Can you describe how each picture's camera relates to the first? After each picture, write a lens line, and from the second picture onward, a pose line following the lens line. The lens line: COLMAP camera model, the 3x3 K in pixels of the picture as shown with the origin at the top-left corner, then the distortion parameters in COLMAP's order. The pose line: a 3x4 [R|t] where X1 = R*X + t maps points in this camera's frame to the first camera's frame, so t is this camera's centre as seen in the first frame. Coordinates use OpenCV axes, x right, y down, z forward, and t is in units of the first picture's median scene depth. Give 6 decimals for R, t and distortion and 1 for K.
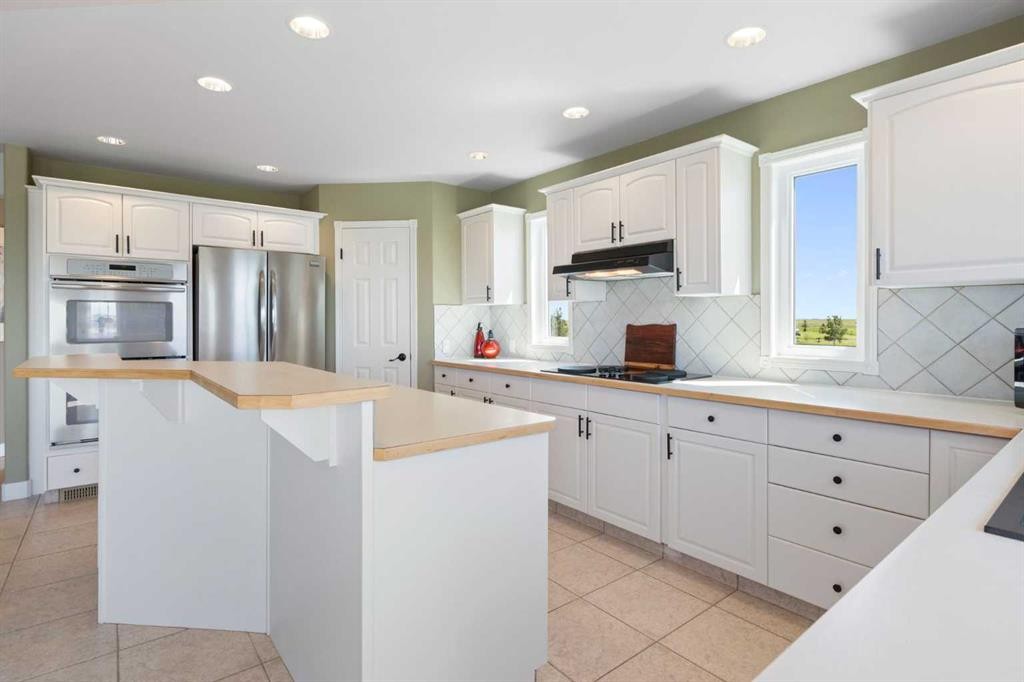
lens RADIAL K [[512.8, 0, 509.3], [0, 512.8, 323.7], [0, 0, 1]] dist [0.000808, 0.000176]
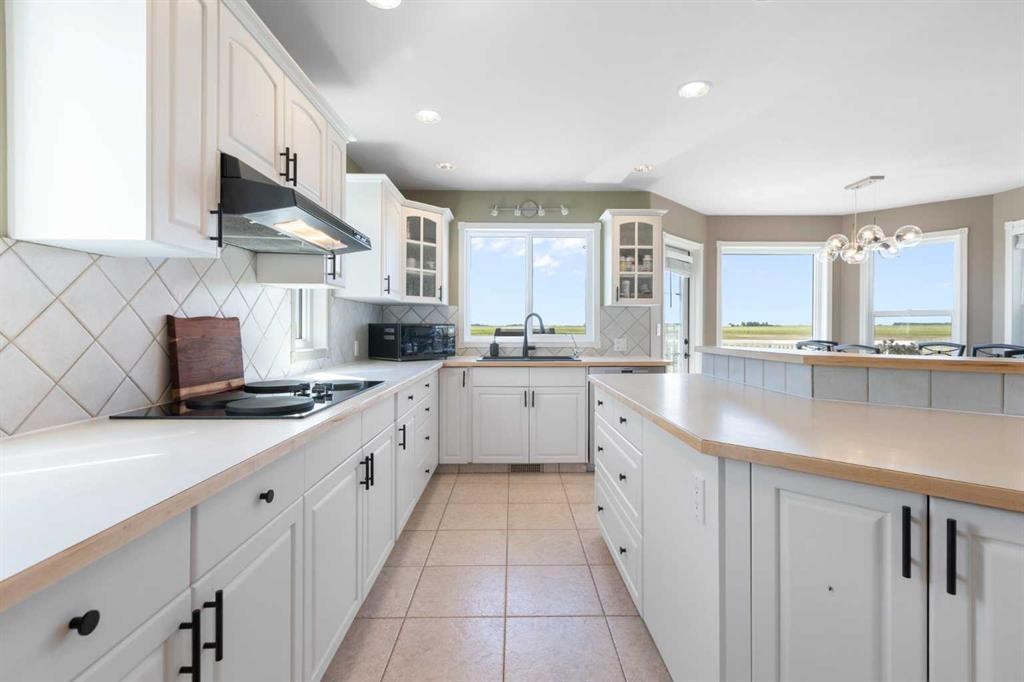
lens RADIAL K [[460.5, 0, 513.8], [0, 460.5, 331.7], [0, 0, 1]] dist [0.001198, 0.000474]
pose [[-0.792733, -0.006773, 0.609531, -0.379690], [-0.002497, 0.999966, 0.007863, 0.016002], [-0.609563, 0.004712, -0.792723, 1.417084]]
